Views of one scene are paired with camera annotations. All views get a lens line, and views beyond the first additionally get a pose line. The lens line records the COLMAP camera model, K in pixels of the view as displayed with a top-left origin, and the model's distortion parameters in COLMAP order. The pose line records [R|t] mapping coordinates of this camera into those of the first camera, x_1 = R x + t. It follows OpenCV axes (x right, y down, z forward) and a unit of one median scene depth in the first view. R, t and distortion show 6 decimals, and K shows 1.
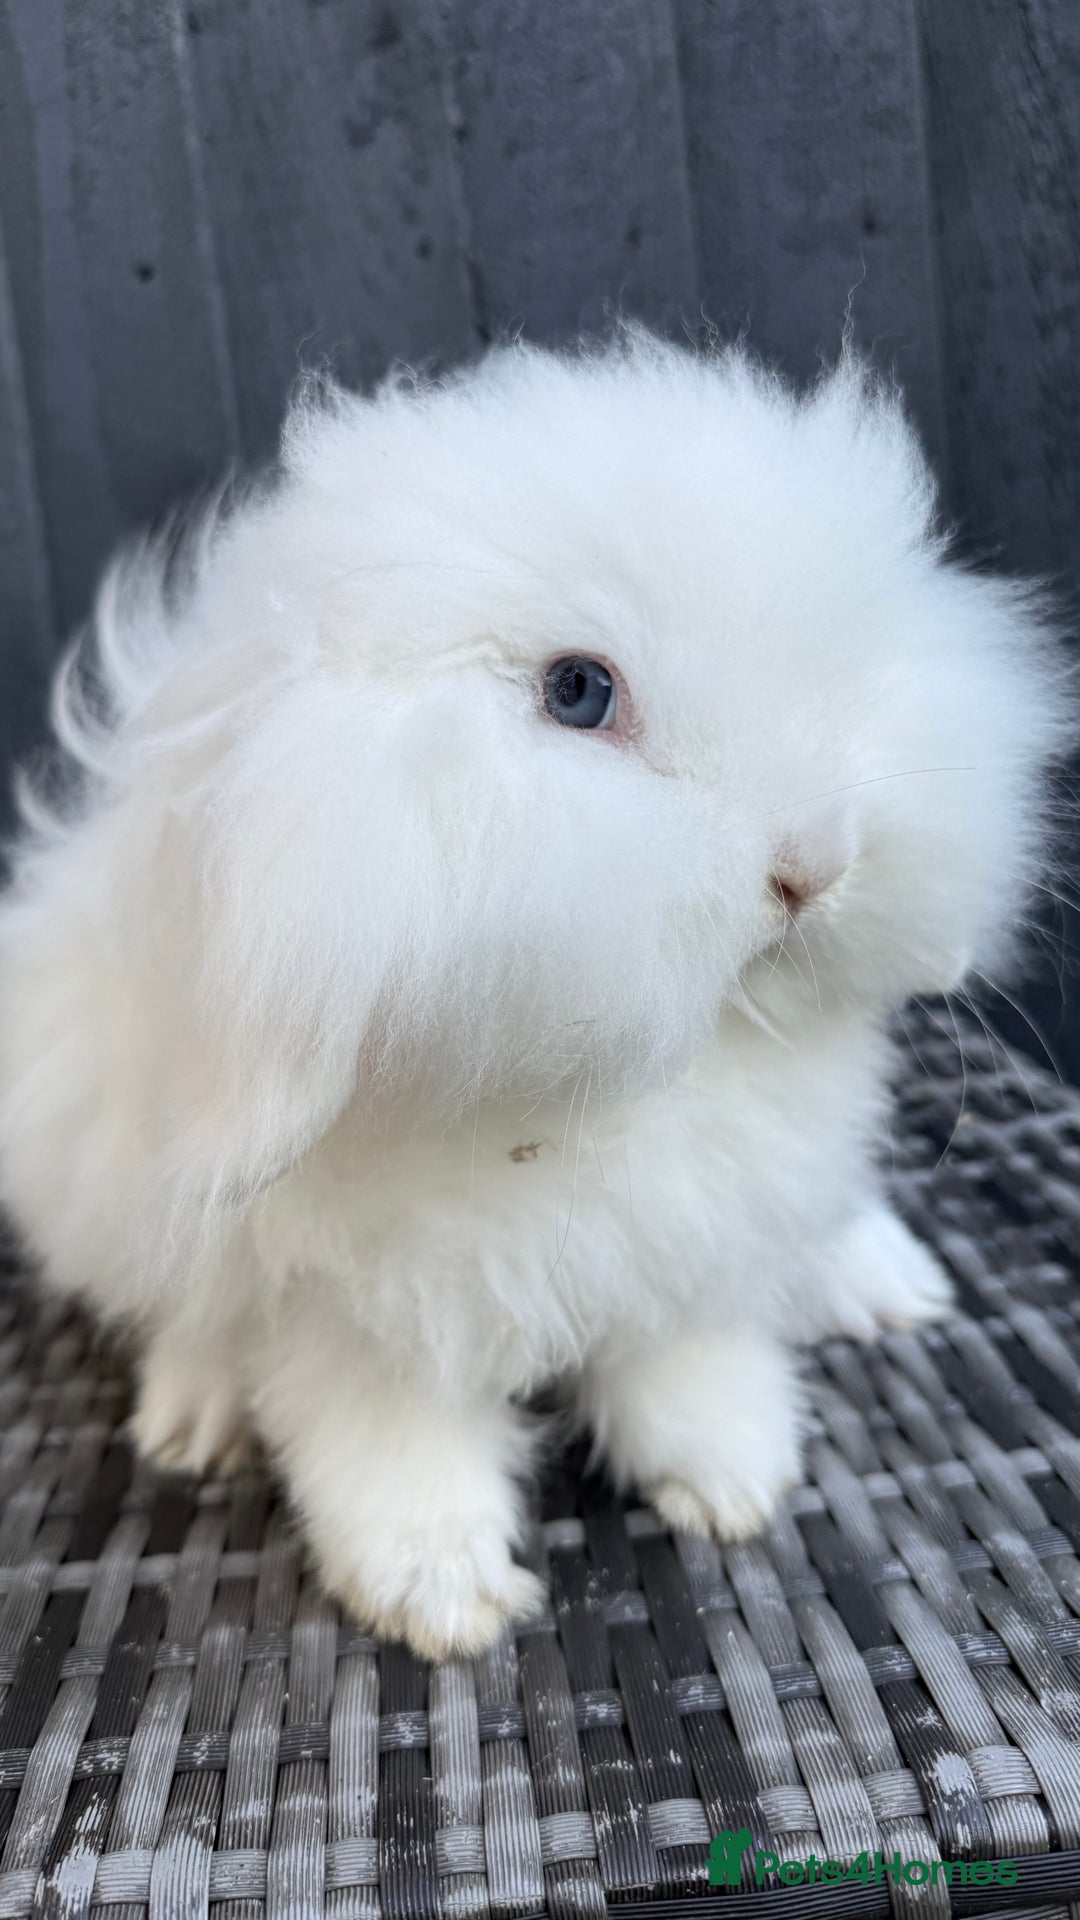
lens RADIAL K [[1420.2, 0, 527.9], [0, 1420.2, 957.2], [0, 0, 1]] dist [-0.030484, 0.003038]
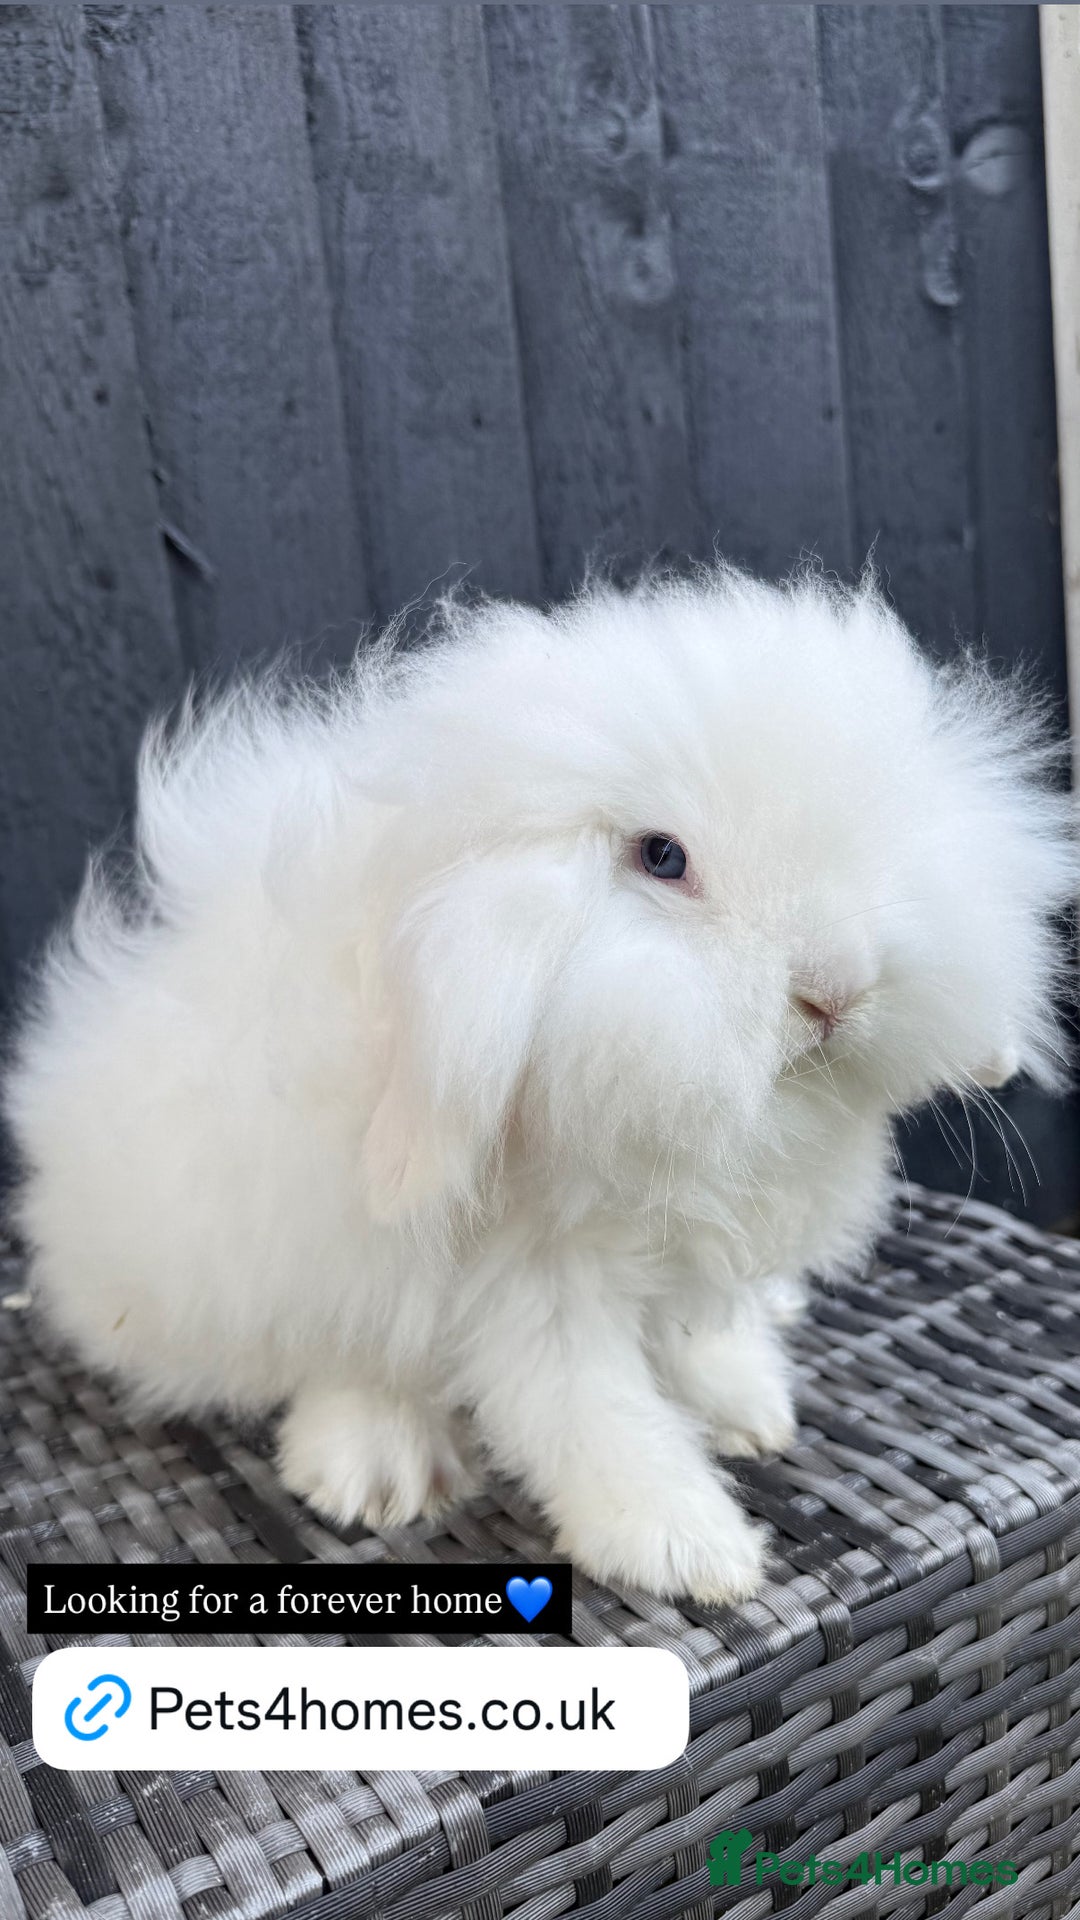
lens RADIAL K [[1462.5, 0, 561.4], [0, 1462.5, 995.0], [0, 0, 1]] dist [-0.012535, -0.001964]
pose [[0.871433, -0.070113, 0.485478, -0.711888], [0.081067, 0.996707, -0.001572, -0.041898], [-0.483770, 0.040726, 0.874247, -0.239555]]
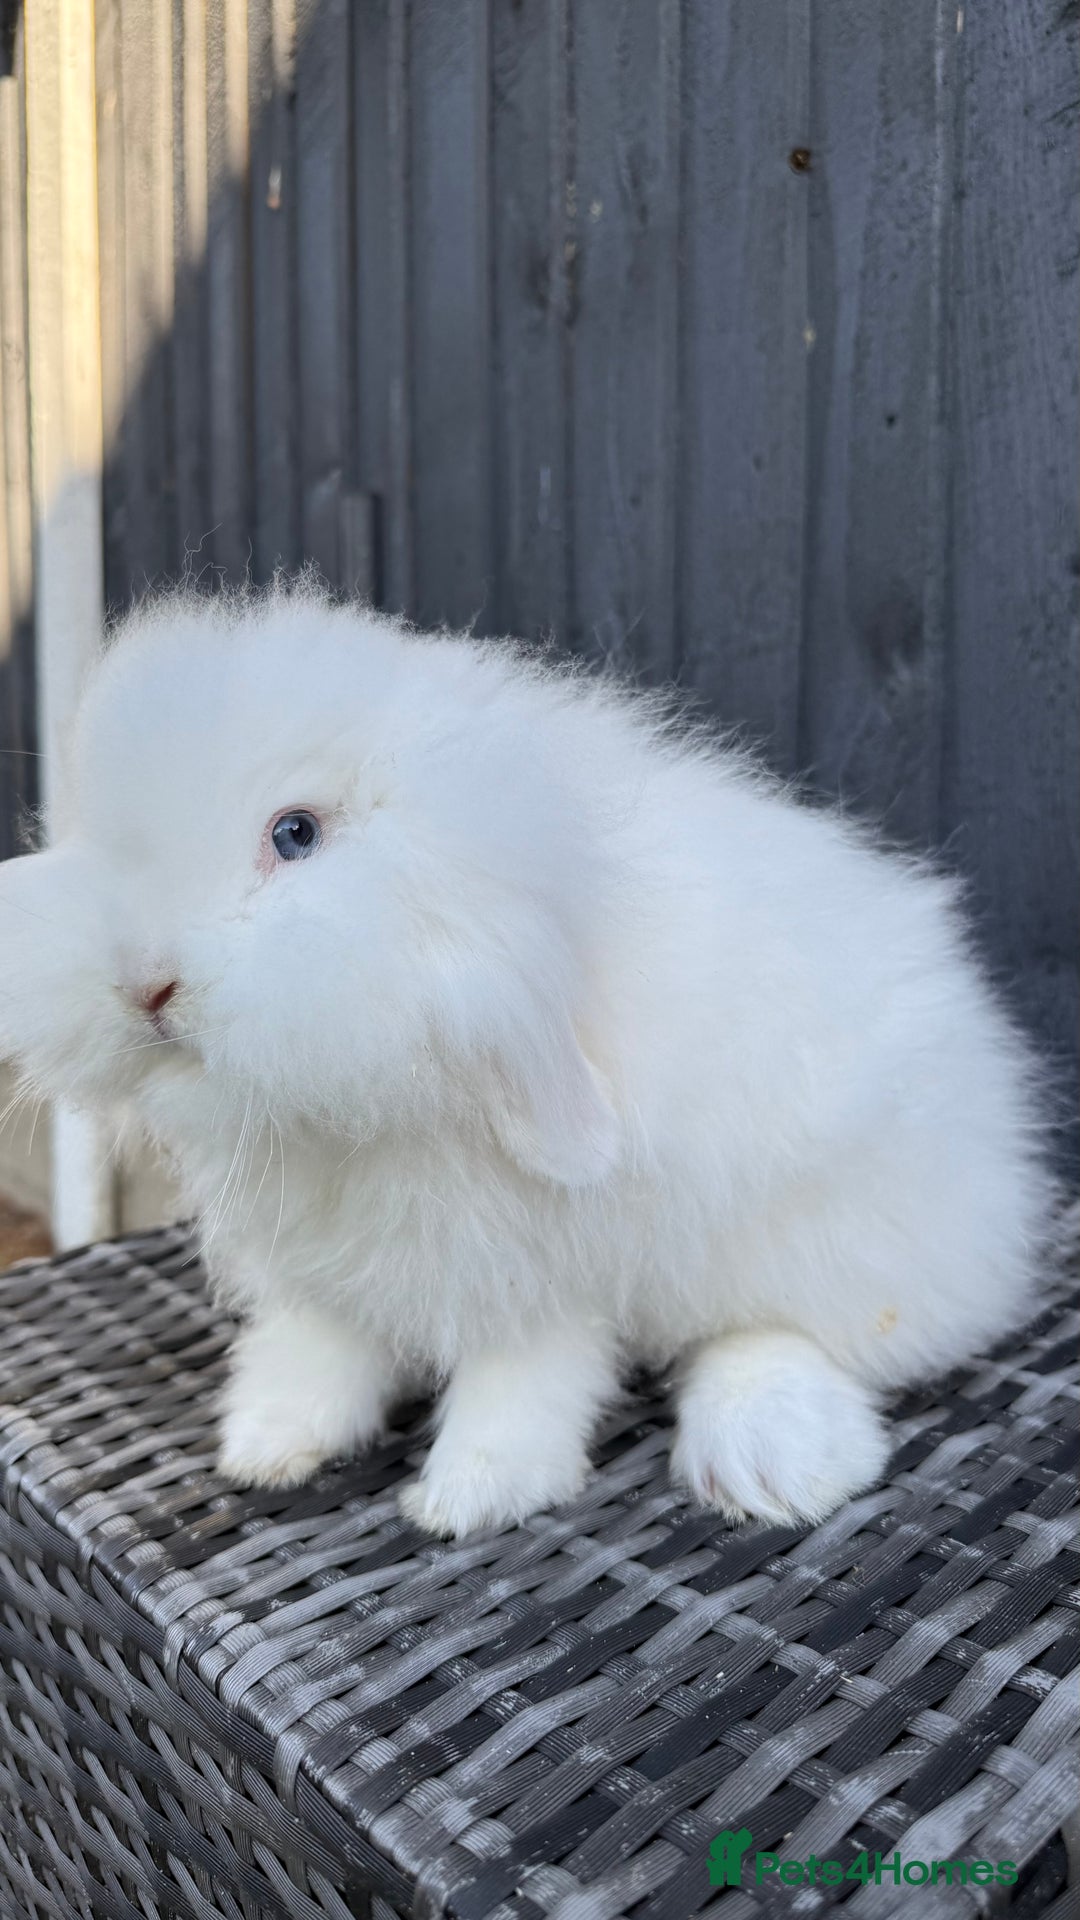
lens RADIAL K [[1420.2, 0, 527.9], [0, 1420.2, 957.2], [0, 0, 1]] dist [-0.030484, 0.003038]
pose [[0.590235, 0.183529, -0.786091, 1.159237], [-0.181826, 0.979013, 0.092047, -0.229651], [0.786487, 0.088602, 0.611218, 0.206951]]
